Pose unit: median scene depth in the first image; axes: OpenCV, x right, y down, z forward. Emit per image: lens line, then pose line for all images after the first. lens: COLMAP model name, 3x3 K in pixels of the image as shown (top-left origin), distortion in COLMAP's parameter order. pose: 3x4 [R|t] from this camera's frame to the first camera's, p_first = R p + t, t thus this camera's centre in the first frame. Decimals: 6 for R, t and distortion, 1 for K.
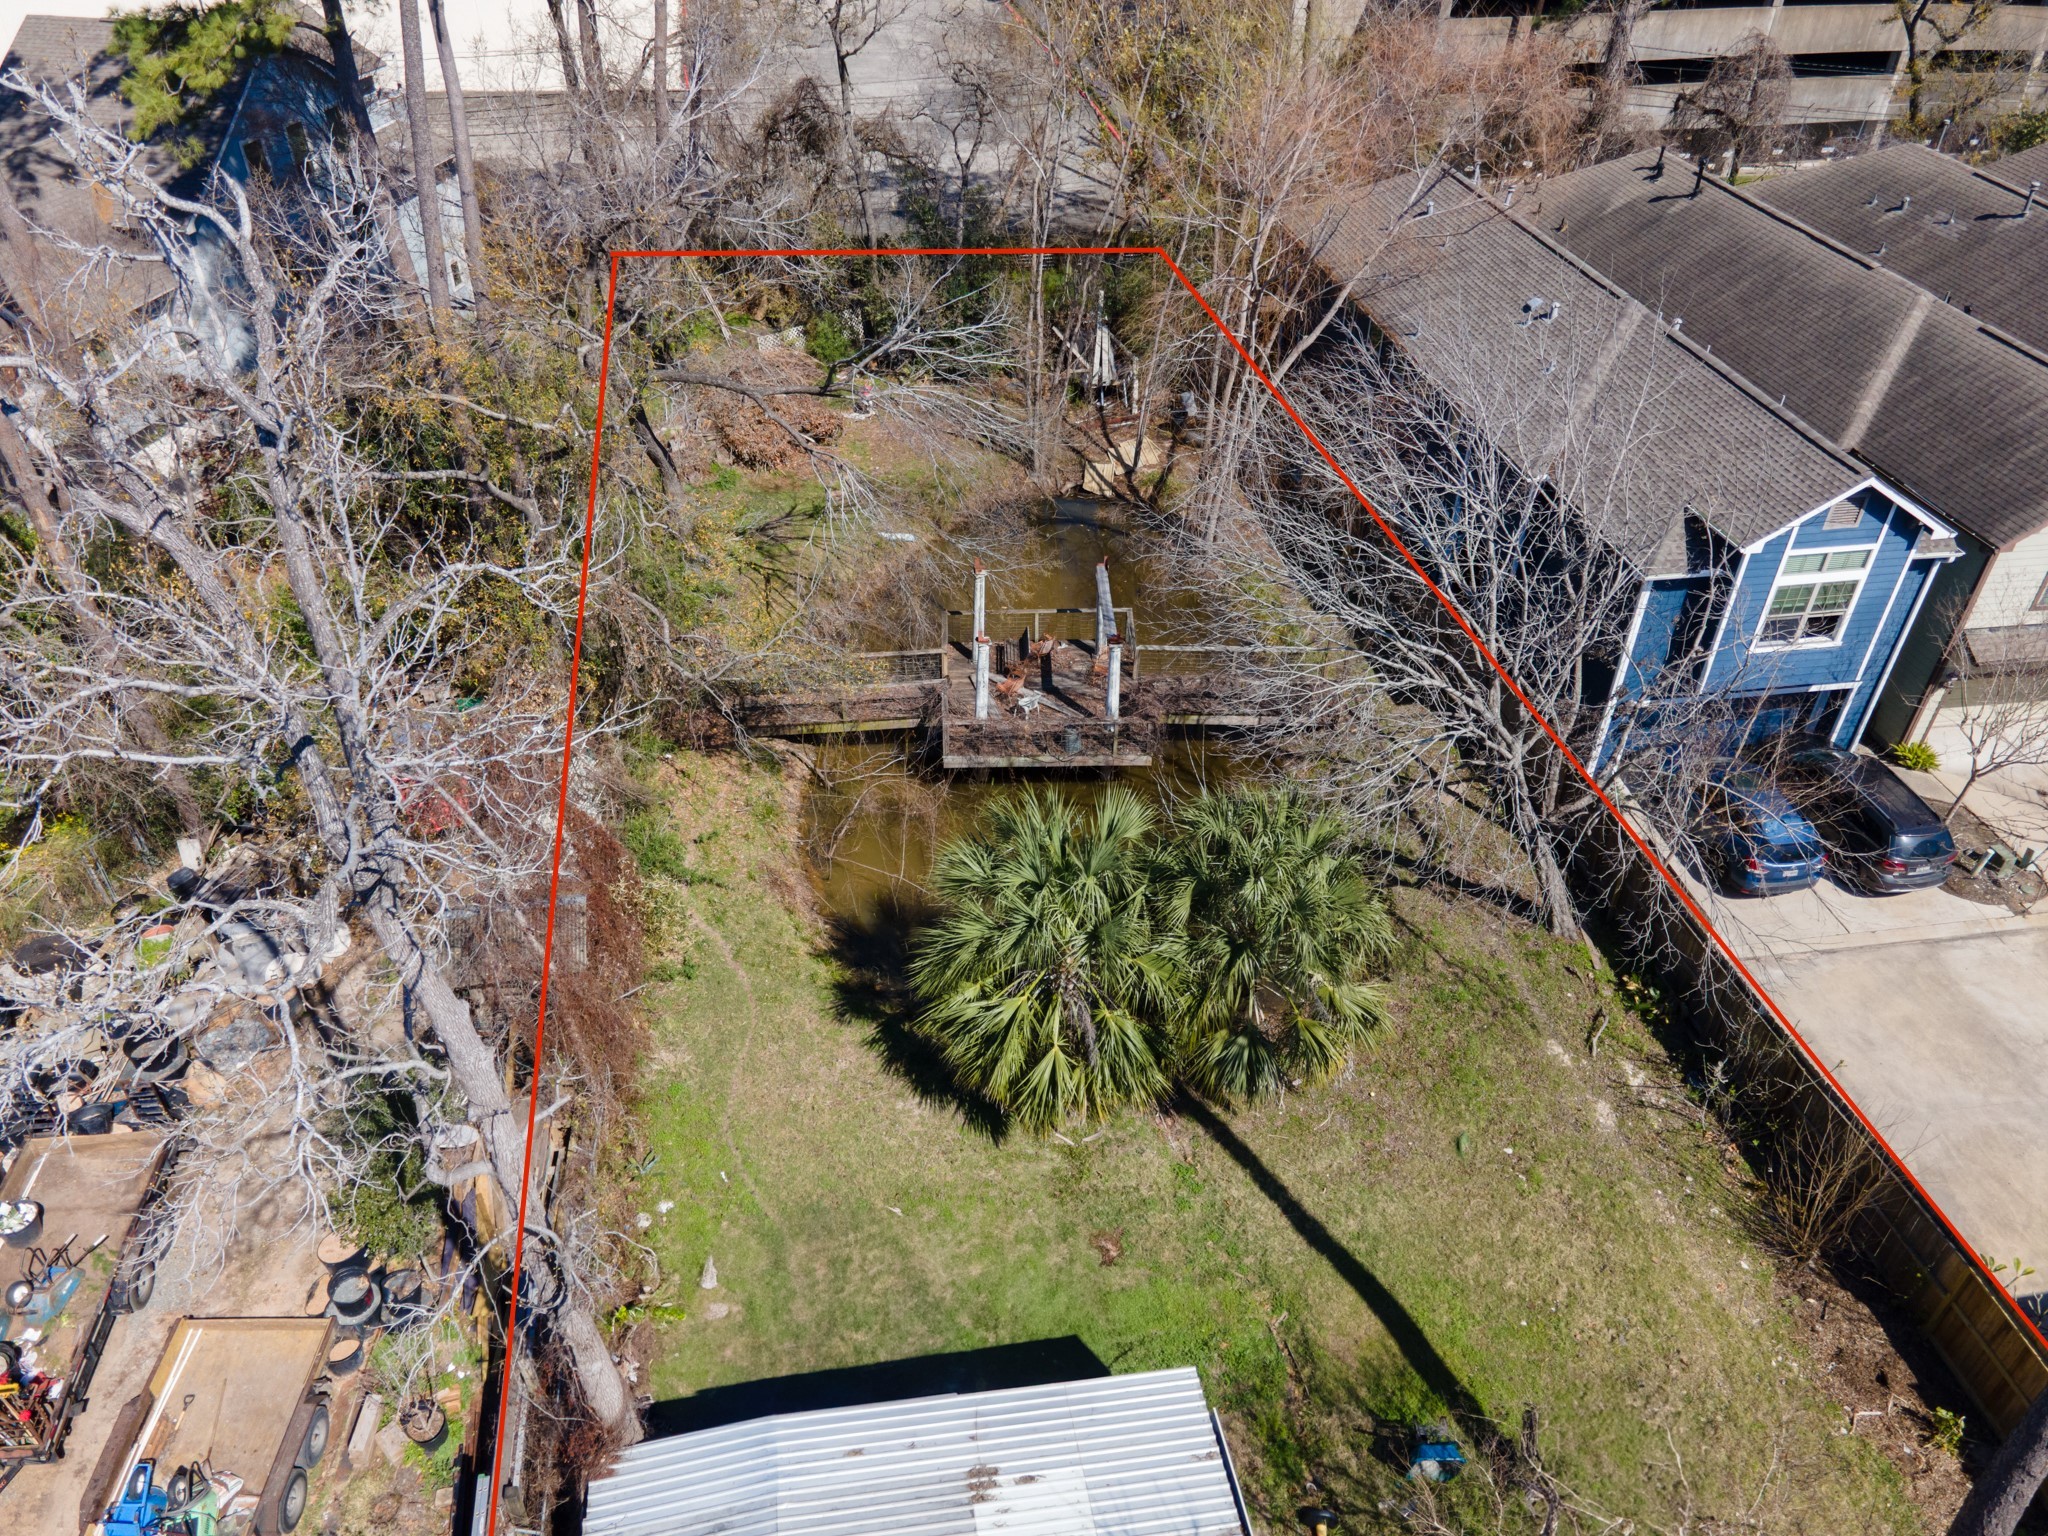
lens RADIAL K [[1491.7, 0, 1019.2], [0, 1491.7, 780.4], [0, 0, 1]] dist [0.046768, 0.000143]
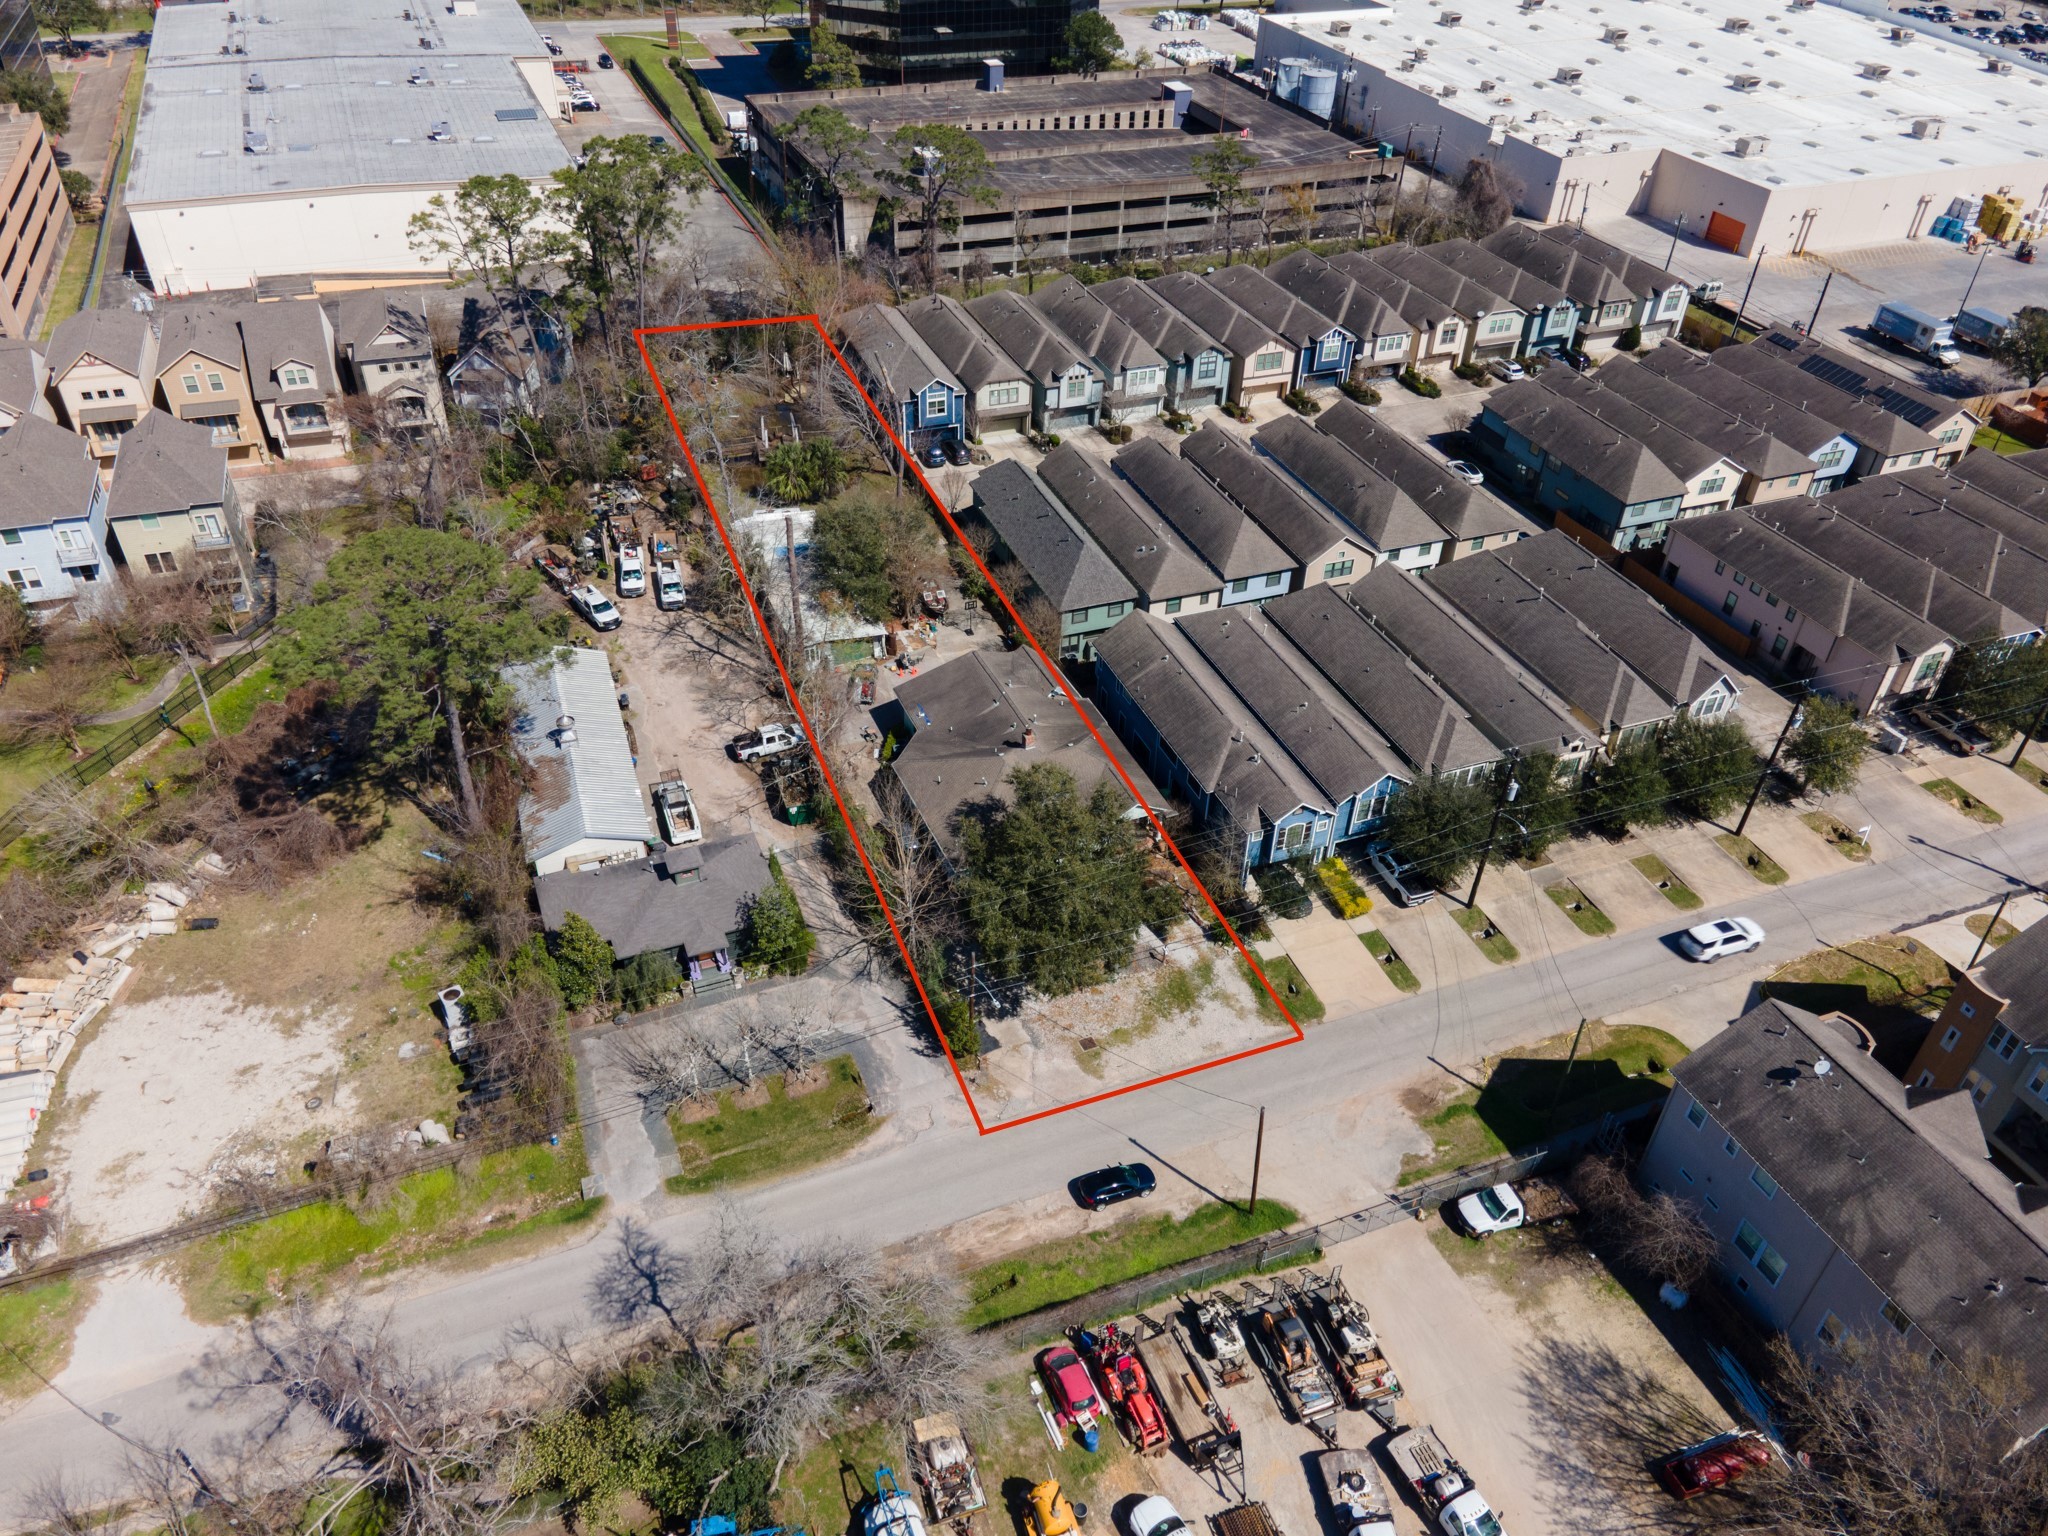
lens RADIAL K [[1491.7, 0, 1026.1], [0, 1491.7, 765.6], [0, 0, 1]] dist [0.046768, 0.000143]
pose [[0.978995, -0.114588, 0.168638, -0.112602], [0.114639, 0.993362, 0.009468, 0.819741], [-0.168604, 0.010063, 0.985633, -3.032539]]
